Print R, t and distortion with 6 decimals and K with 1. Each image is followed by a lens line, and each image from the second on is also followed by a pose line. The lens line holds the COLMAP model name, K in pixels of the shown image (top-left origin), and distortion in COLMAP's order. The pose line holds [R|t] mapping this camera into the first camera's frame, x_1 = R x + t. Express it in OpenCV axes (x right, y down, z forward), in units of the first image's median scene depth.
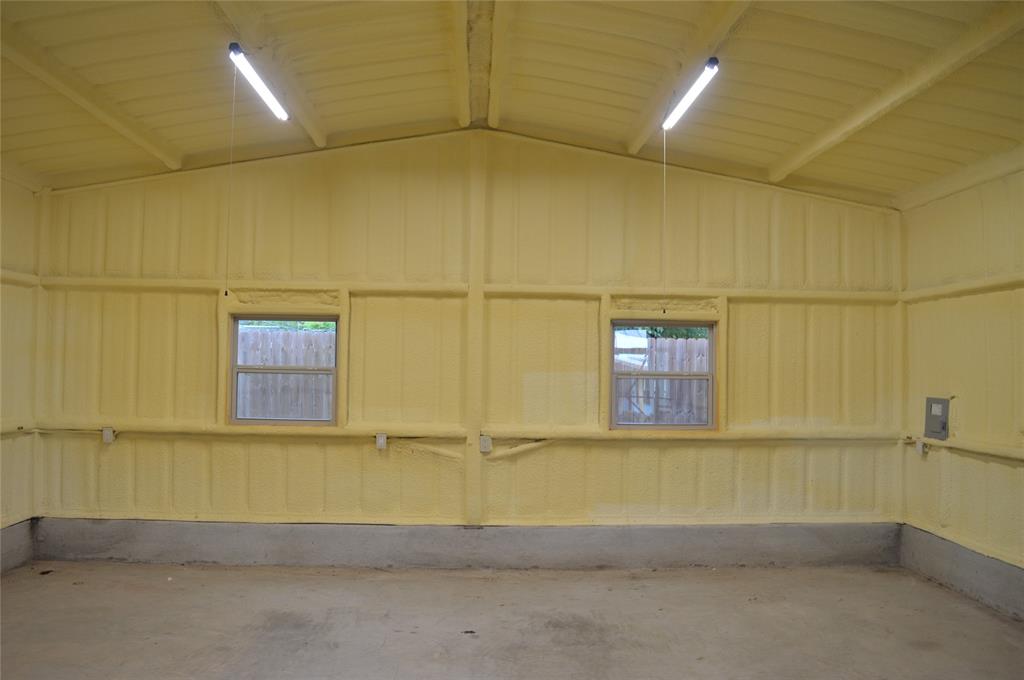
lens RADIAL K [[827.0, 0, 512.0], [0, 827.0, 340.0], [0, 0, 1]] dist [-0.077003, 0.003603]
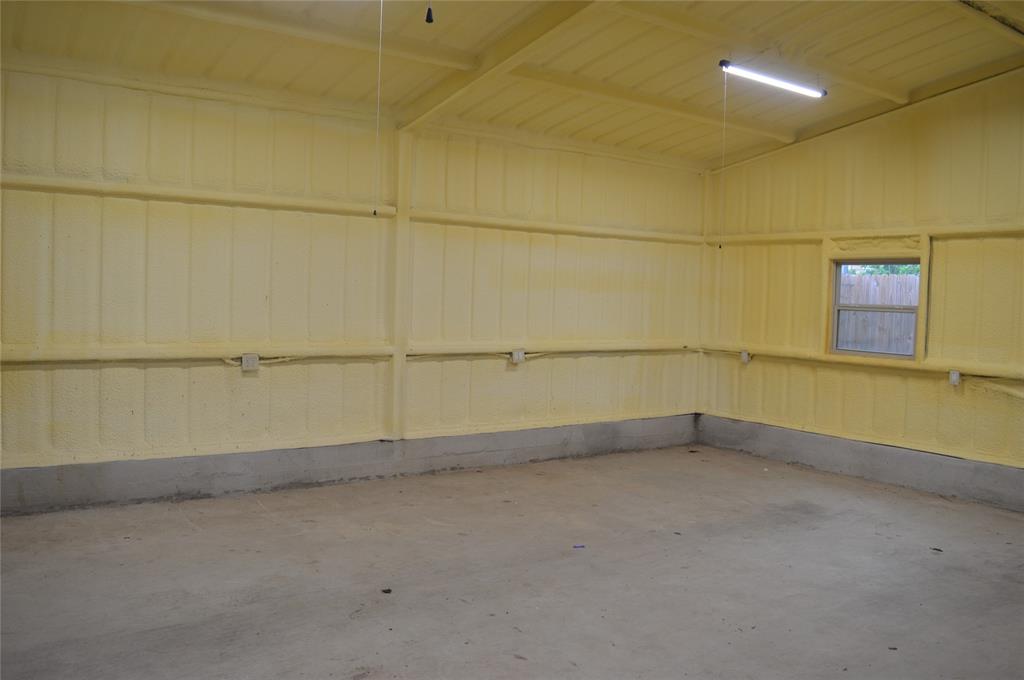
lens RADIAL K [[827.0, 0, 512.0], [0, 827.0, 340.0], [0, 0, 1]] dist [-0.077003, 0.003603]
pose [[0.550453, 0.046395, -0.833576, 0.388005], [0.008222, 0.998105, 0.060982, 0.007708], [0.834825, -0.040422, 0.549029, -0.032644]]
